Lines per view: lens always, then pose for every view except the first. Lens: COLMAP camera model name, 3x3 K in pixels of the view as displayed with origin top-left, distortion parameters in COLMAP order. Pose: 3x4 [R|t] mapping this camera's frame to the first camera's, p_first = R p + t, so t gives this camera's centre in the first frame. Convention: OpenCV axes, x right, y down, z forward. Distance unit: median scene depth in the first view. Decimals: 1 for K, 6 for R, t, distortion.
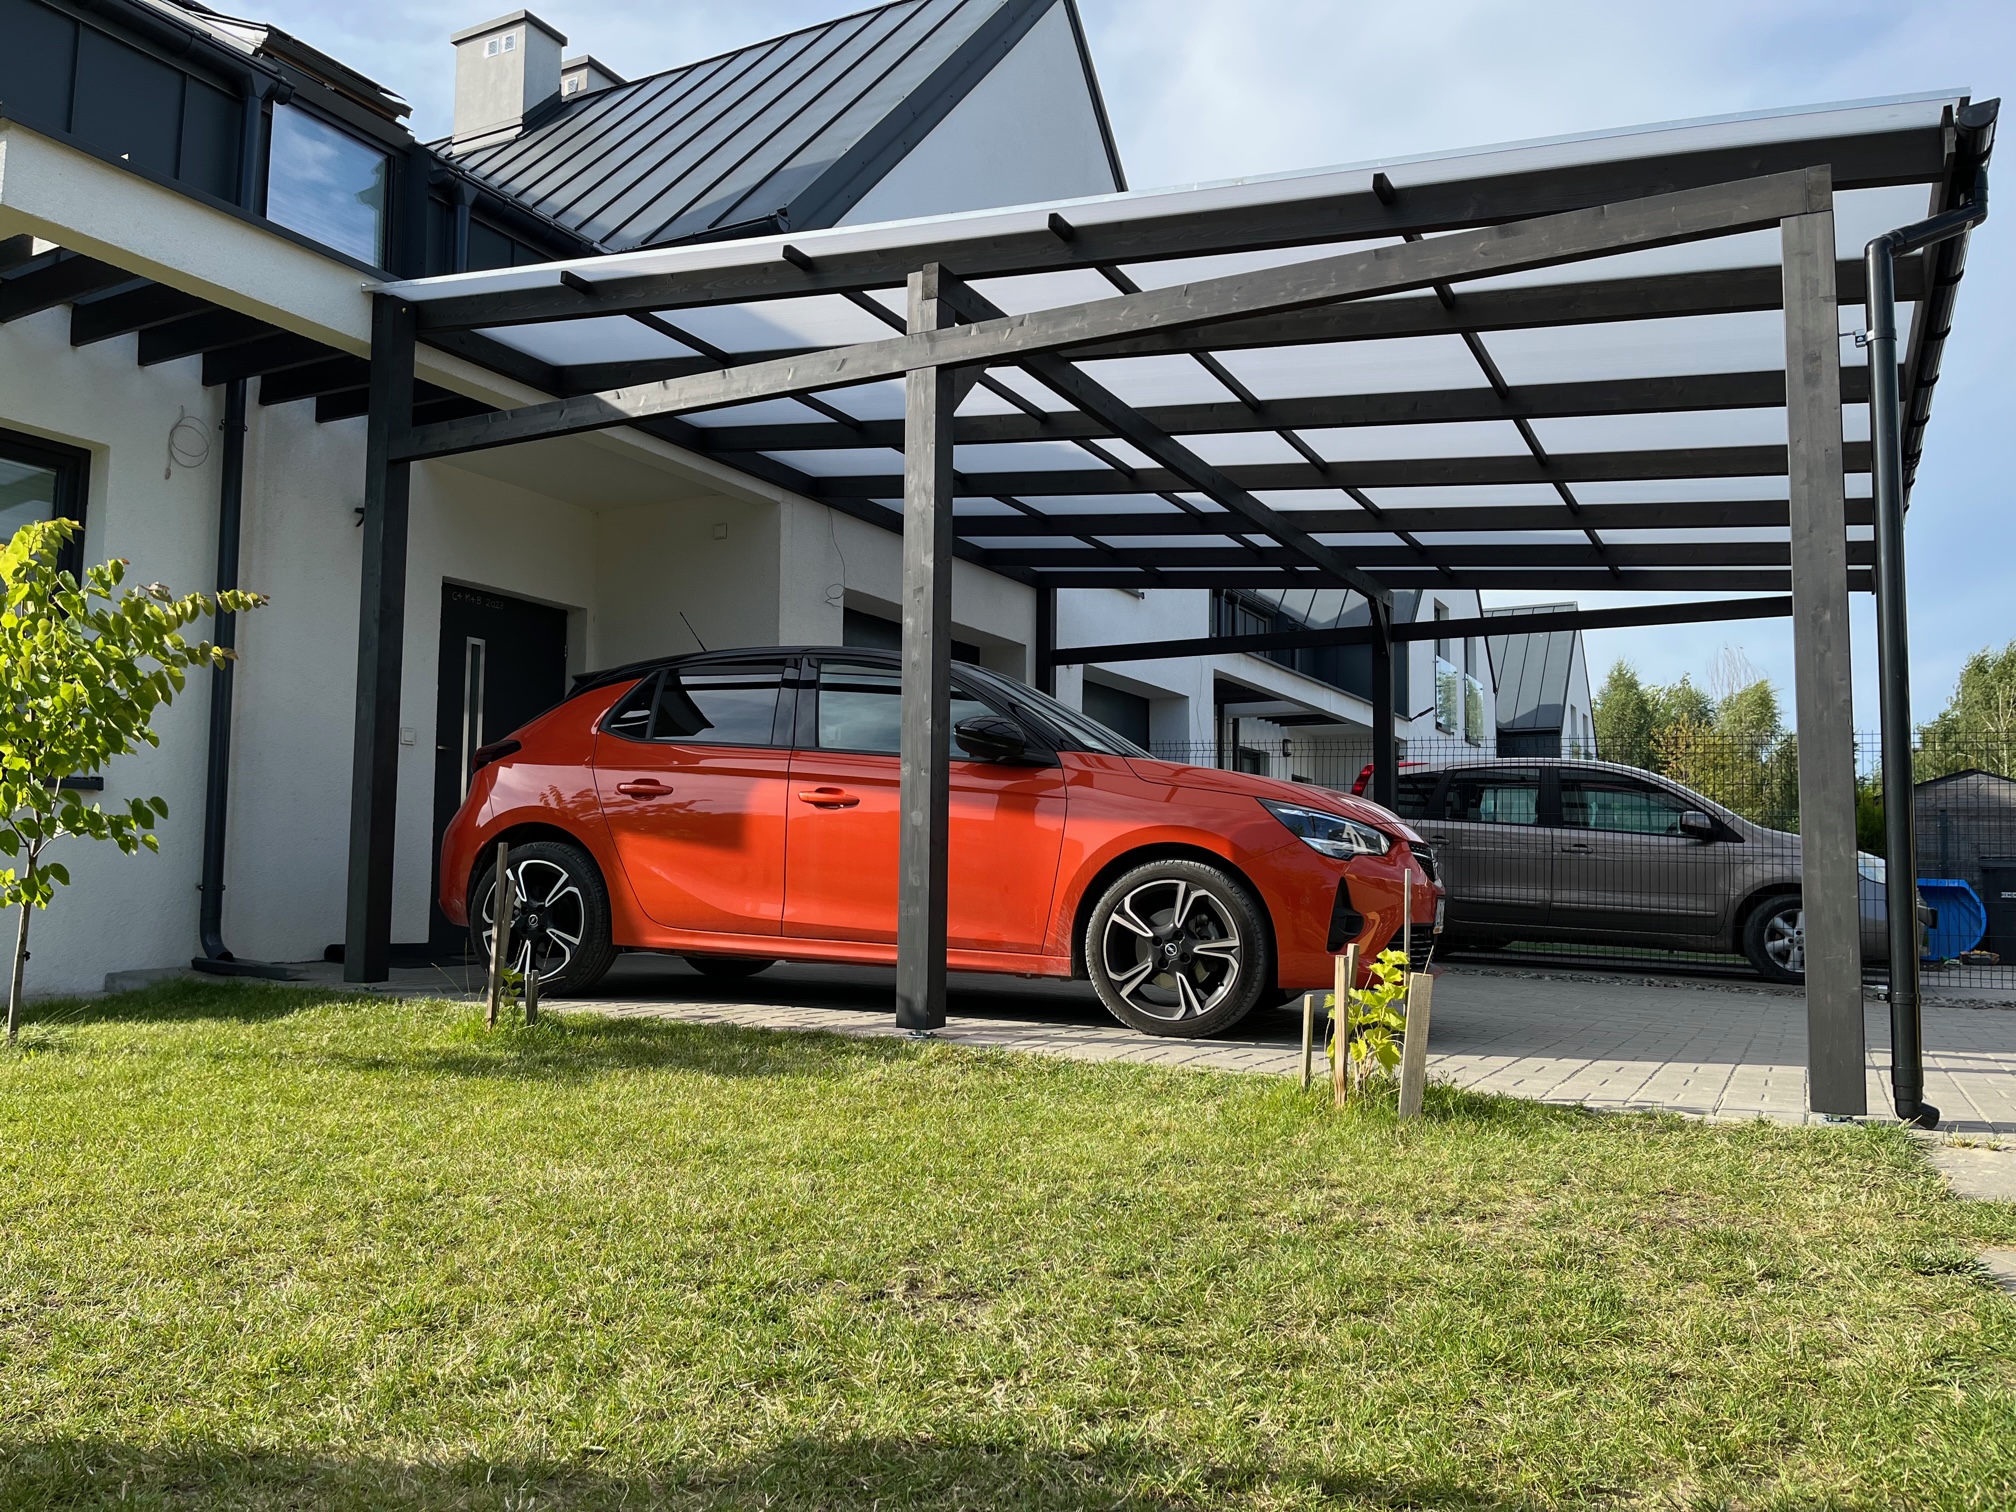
lens RADIAL K [[1497.5, 0, 1002.7], [0, 1497.5, 753.5], [0, 0, 1]] dist [0.032664, -0.013869]
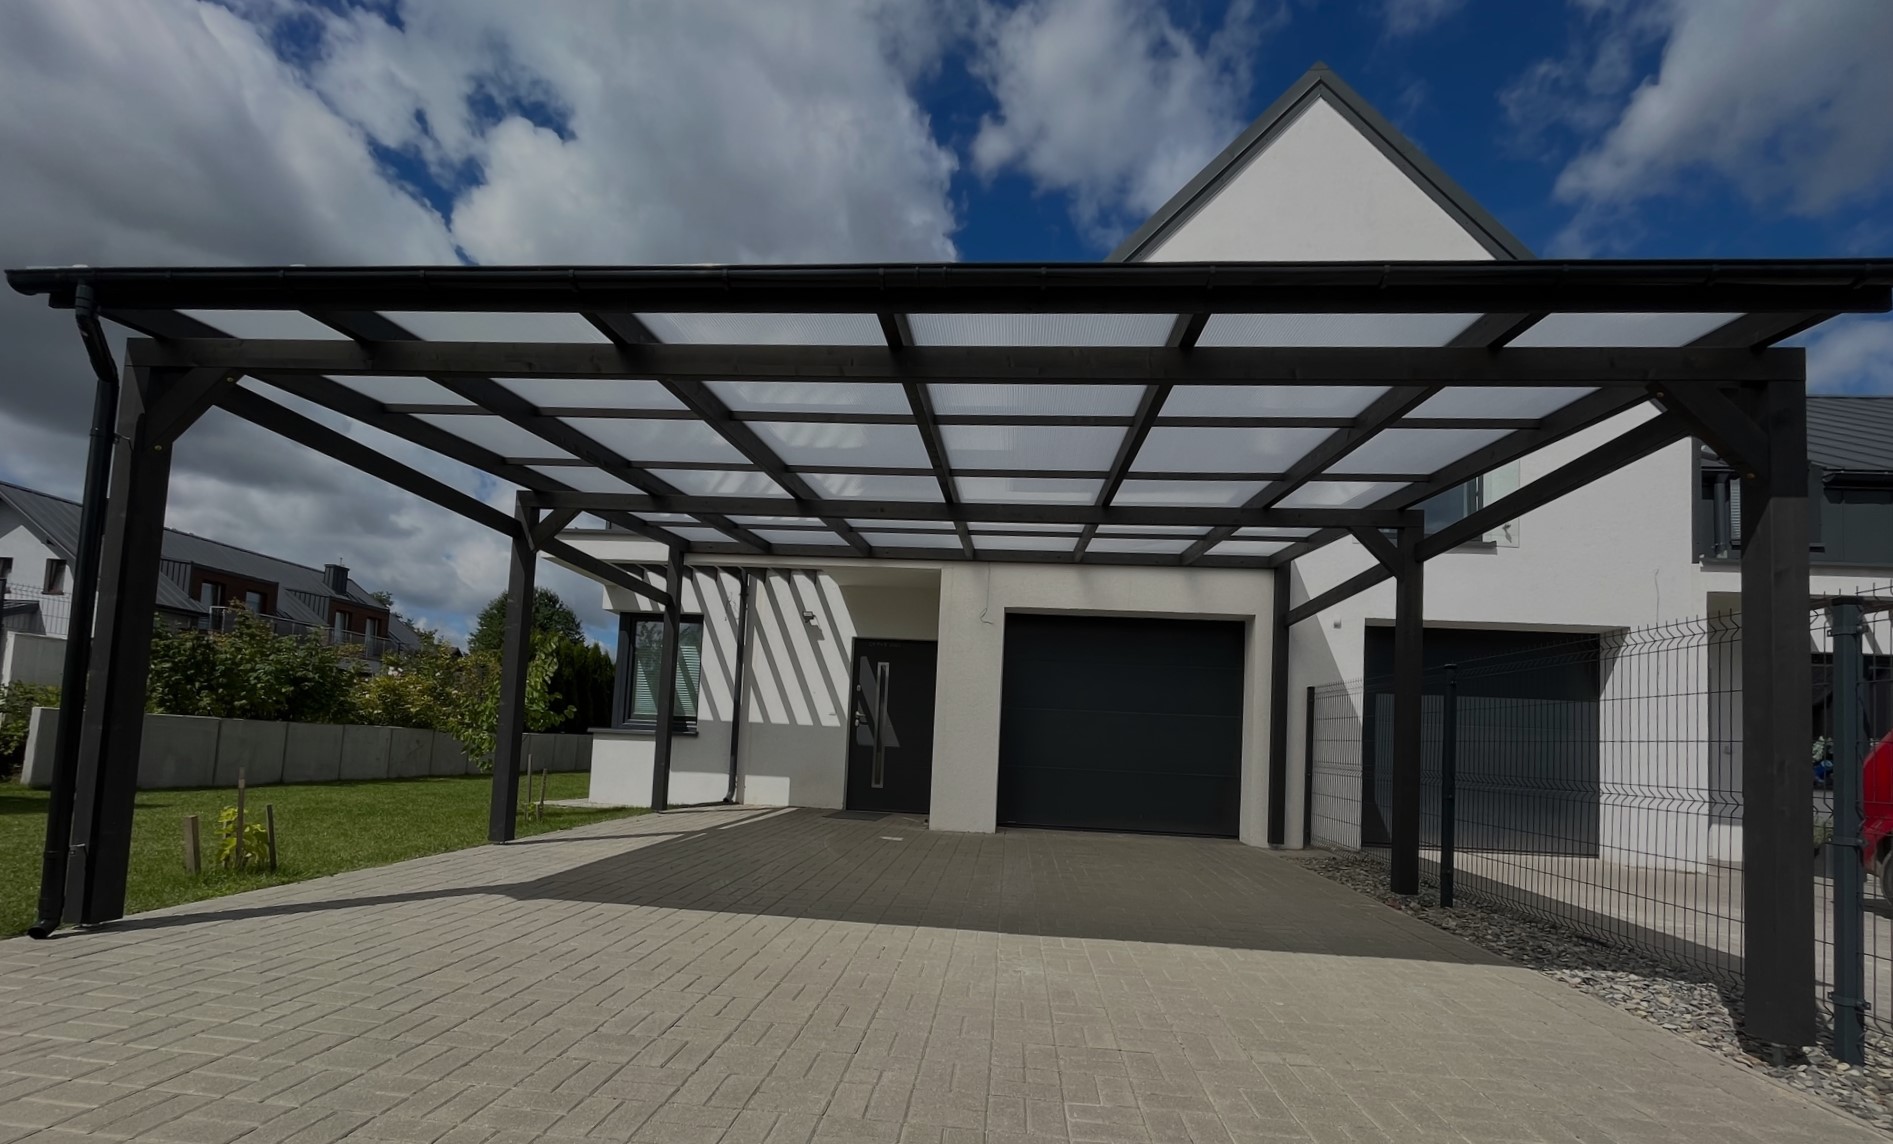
lens RADIAL K [[802.2, 0, 943.5], [0, 802.2, 710.2], [0, 0, 1]] dist [-0.000562, -0.000772]
pose [[0.386570, -0.040919, -0.921352, 0.687359], [0.039896, 0.998822, -0.027621, 0.023783], [0.921397, -0.026081, 0.387747, 0.606240]]
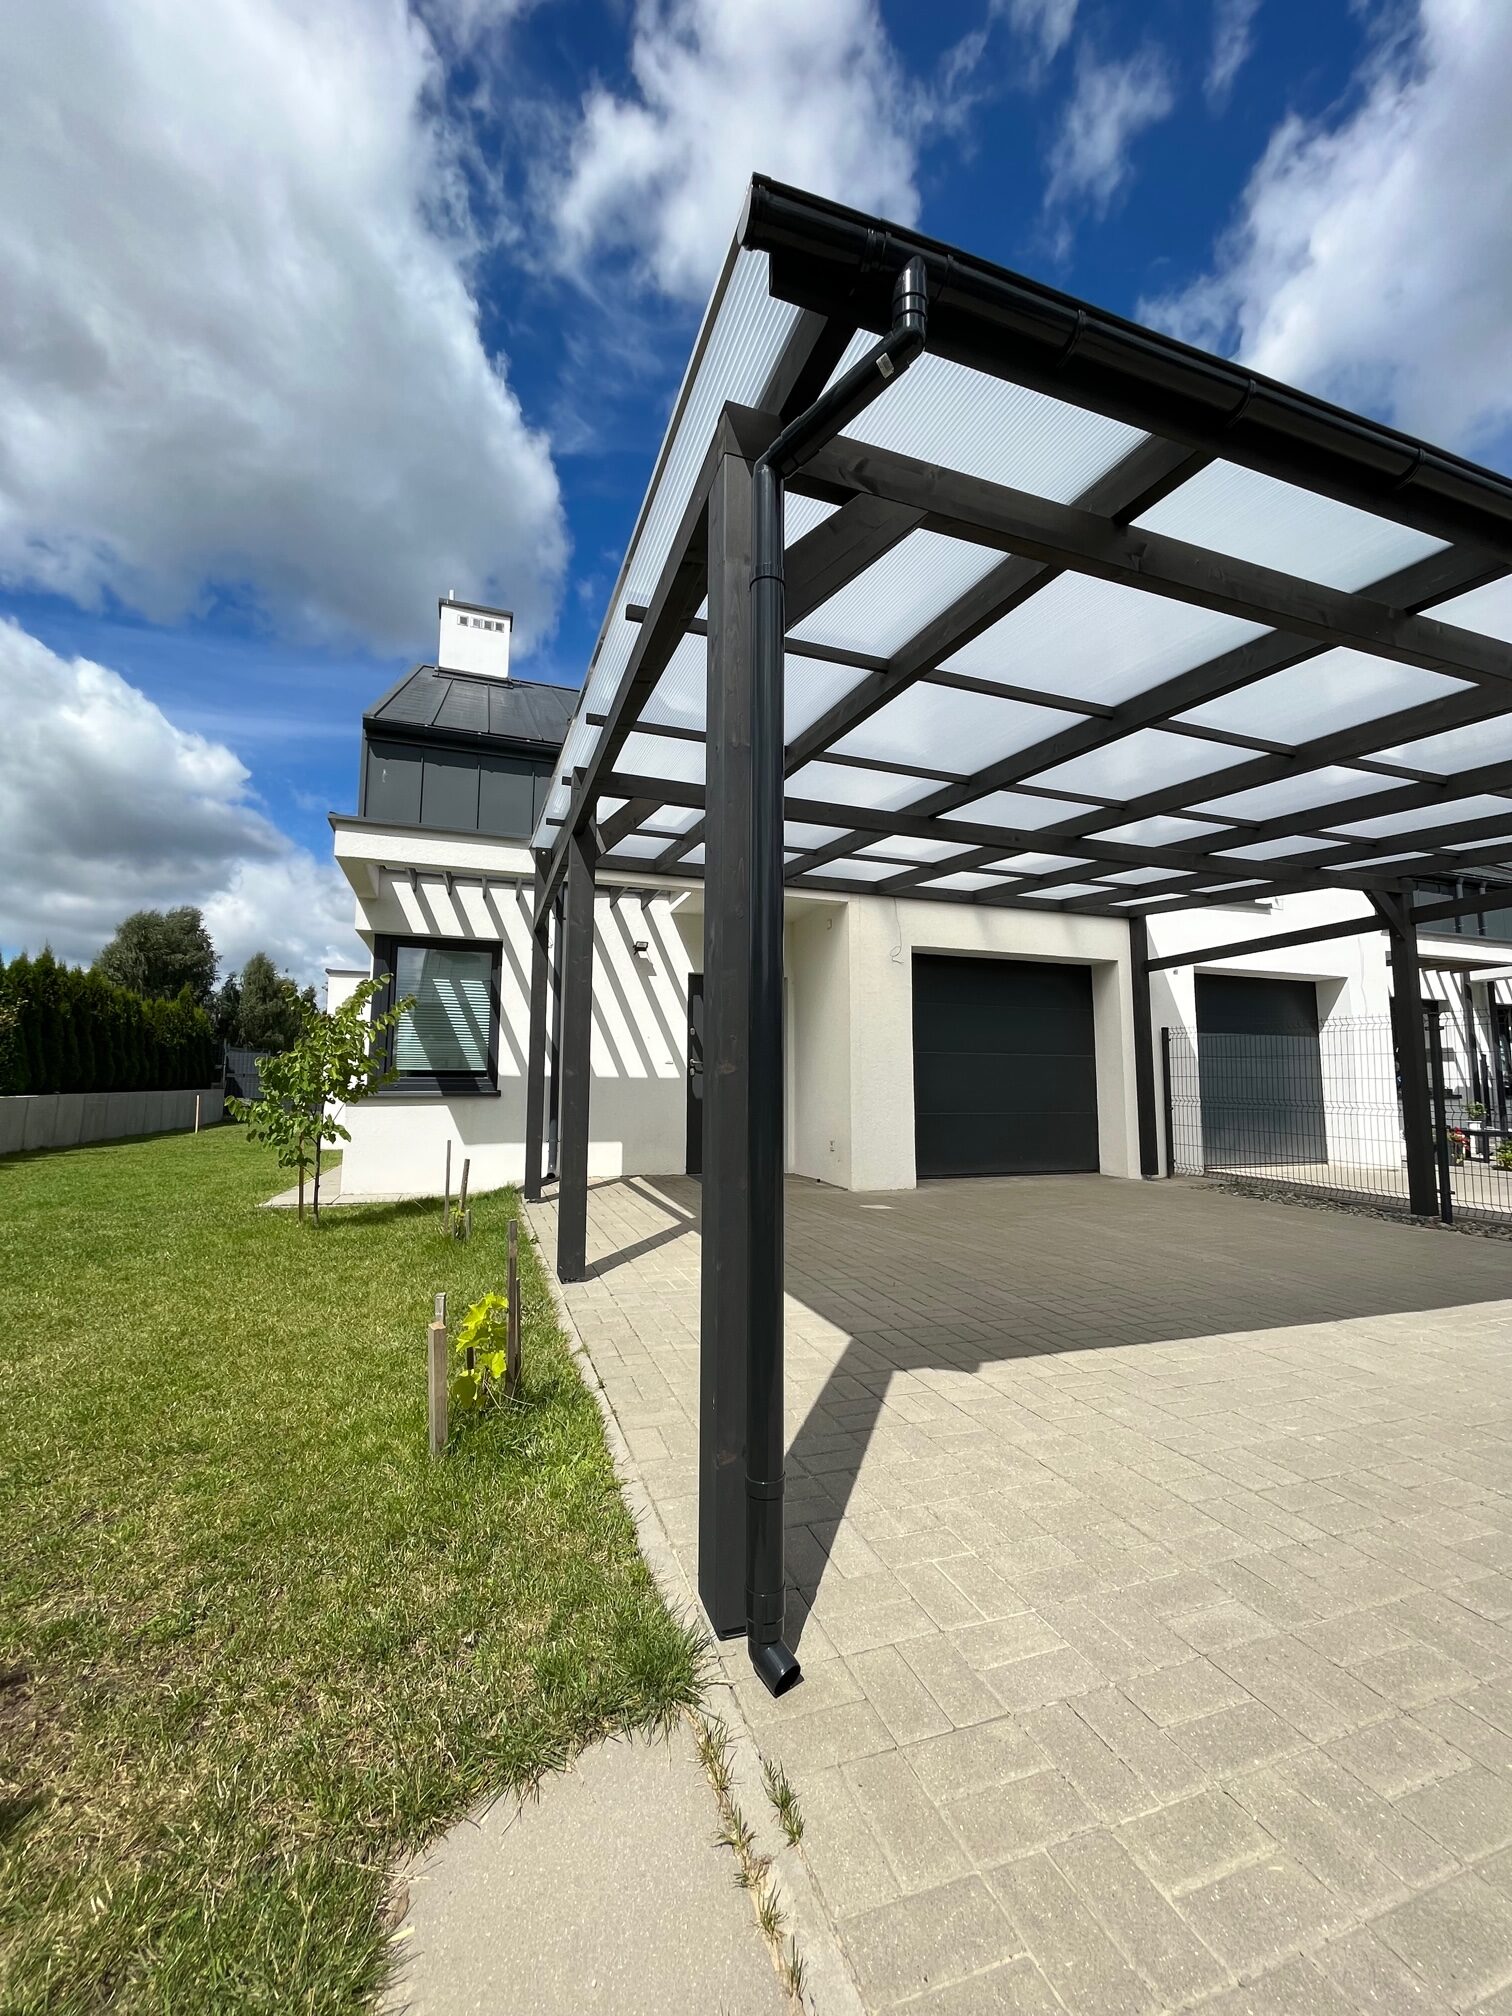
lens RADIAL K [[802.8, 0, 757.4], [0, 802.8, 1007.9], [0, 0, 1]] dist [-0.000528, -0.000519]
pose [[0.729613, -0.078121, -0.679384, 0.342362], [0.064952, 0.996879, -0.044874, -0.020881], [0.680769, -0.011387, 0.732410, 0.289417]]
